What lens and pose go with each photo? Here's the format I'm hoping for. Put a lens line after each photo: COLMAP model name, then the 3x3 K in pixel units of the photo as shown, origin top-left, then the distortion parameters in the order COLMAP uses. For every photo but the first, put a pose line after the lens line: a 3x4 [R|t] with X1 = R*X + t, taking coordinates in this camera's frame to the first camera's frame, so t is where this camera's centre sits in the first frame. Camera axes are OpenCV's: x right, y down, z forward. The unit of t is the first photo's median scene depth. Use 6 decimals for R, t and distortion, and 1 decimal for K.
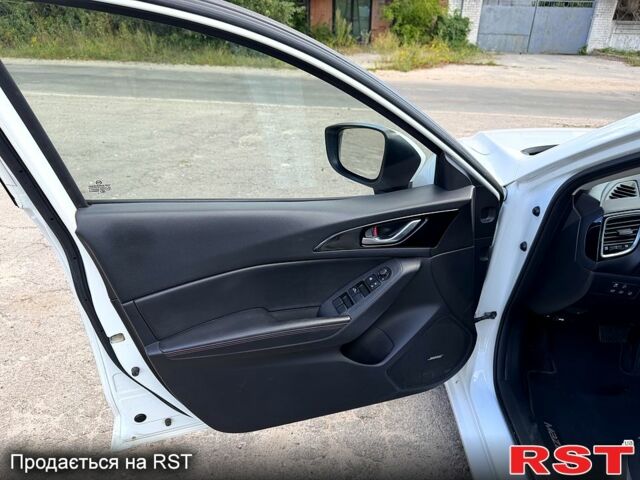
lens RADIAL K [[450.7, 0, 320.0], [0, 450.7, 240.0], [0, 0, 1]] dist [0.004271, 0.002130]
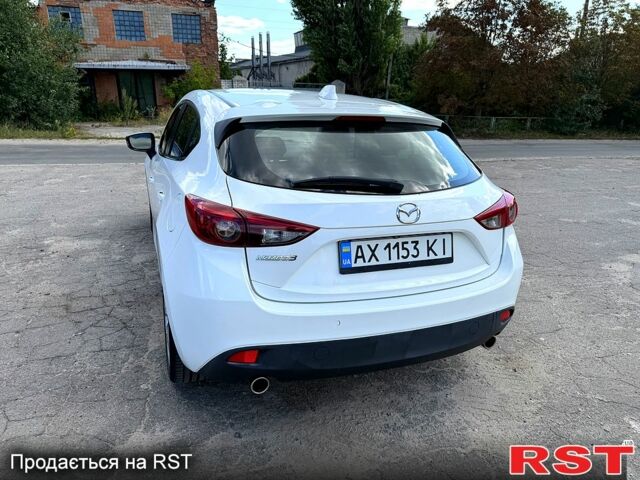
lens RADIAL K [[450.7, 0, 320.0], [0, 450.7, 240.0], [0, 0, 1]] dist [0.004271, 0.002130]
pose [[0.914729, -0.125370, 0.384127, 0.015161], [0.179956, 0.977563, -0.109479, 0.099365], [-0.361783, 0.169270, 0.916766, -0.209382]]
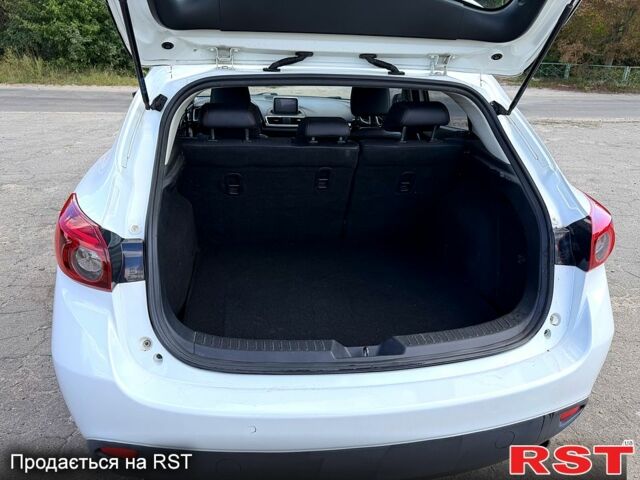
lens RADIAL K [[448.1, 0, 320.0], [0, 448.1, 240.0], [0, 0, 1]] dist [0.002265, 0.005659]
pose [[0.980143, -0.085194, 0.179060, 0.065359], [0.092440, 0.995188, -0.032502, 0.080682], [-0.175430, 0.048409, 0.983301, -0.170793]]
